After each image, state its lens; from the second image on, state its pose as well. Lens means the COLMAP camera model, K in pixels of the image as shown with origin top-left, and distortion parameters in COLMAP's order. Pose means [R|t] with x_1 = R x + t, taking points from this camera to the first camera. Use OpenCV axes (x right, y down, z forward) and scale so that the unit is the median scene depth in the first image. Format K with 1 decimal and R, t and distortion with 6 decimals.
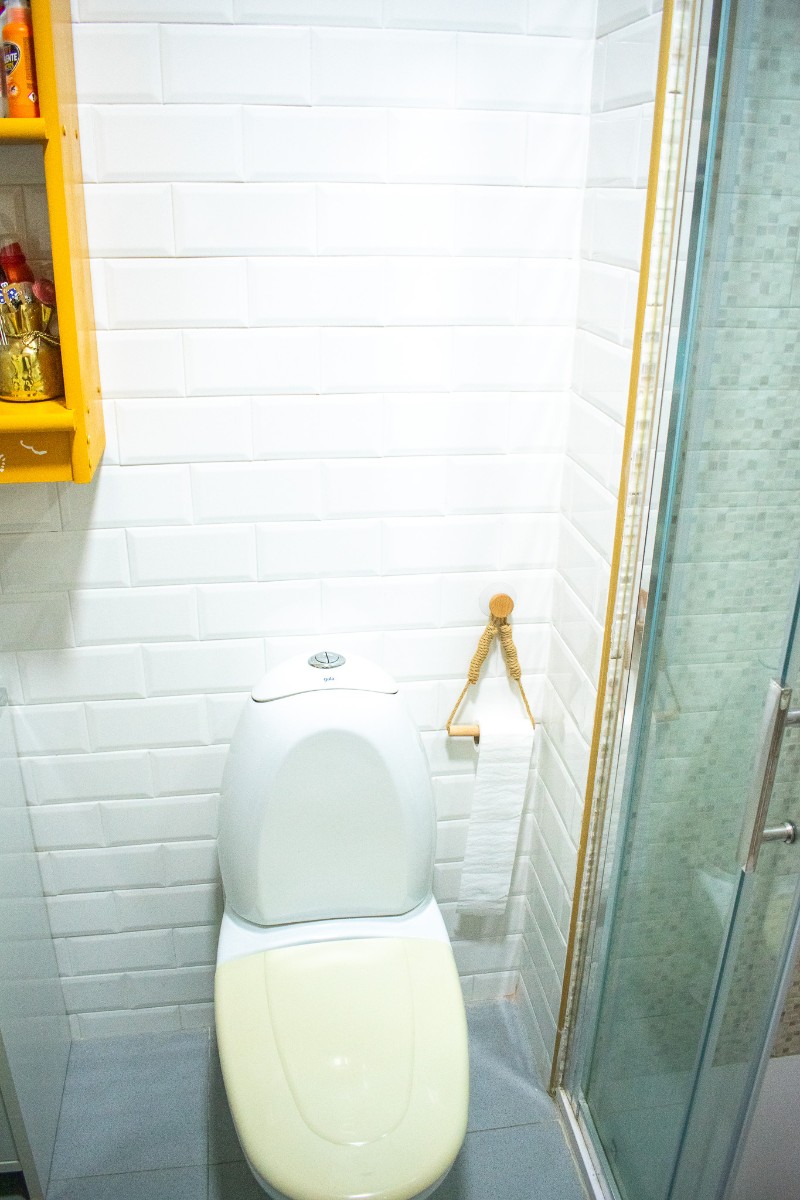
lens RADIAL K [[964.5, 0, 416.0], [0, 964.5, 600.6], [0, 0, 1]] dist [-0.098378, 0.017966]
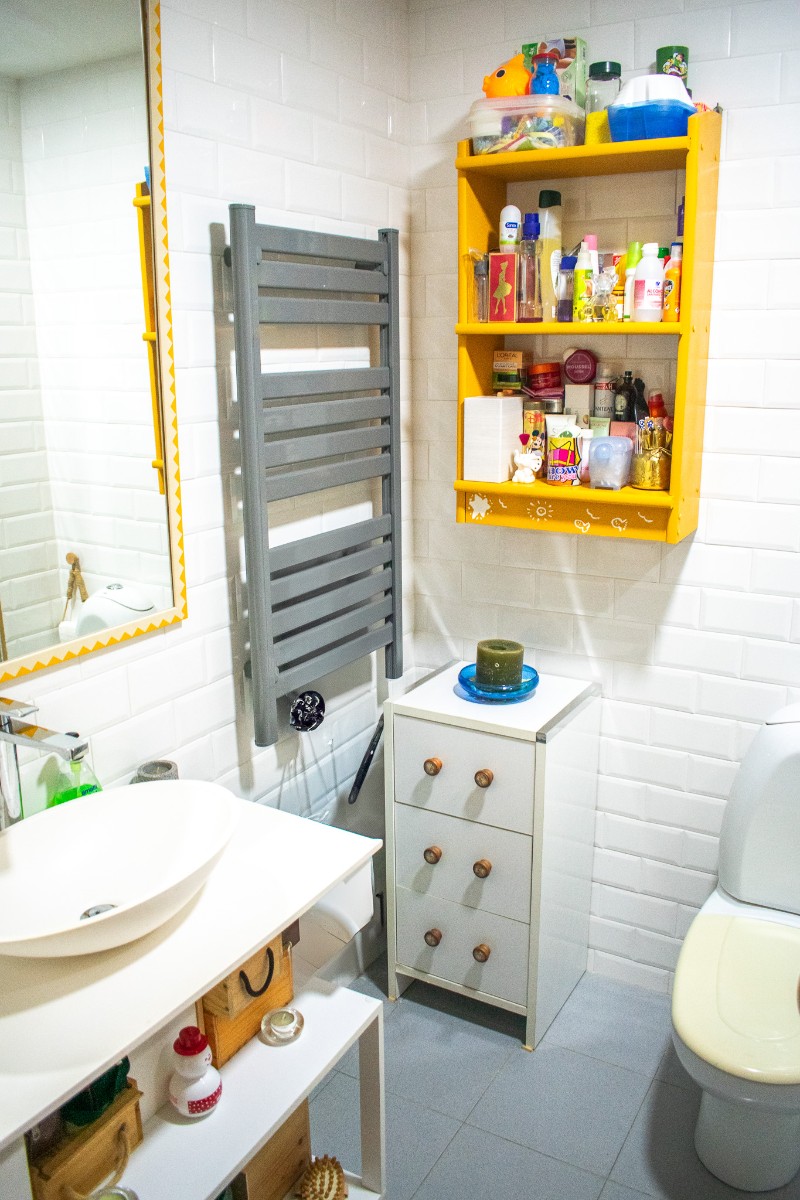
lens RADIAL K [[964.5, 0, 416.0], [0, 964.5, 600.6], [0, 0, 1]] dist [-0.098378, 0.017966]
pose [[0.780324, 0.134653, -0.610707, 0.303348], [-0.228620, 0.970373, -0.078161, 0.191870], [0.582089, 0.200611, 0.787989, -0.478392]]
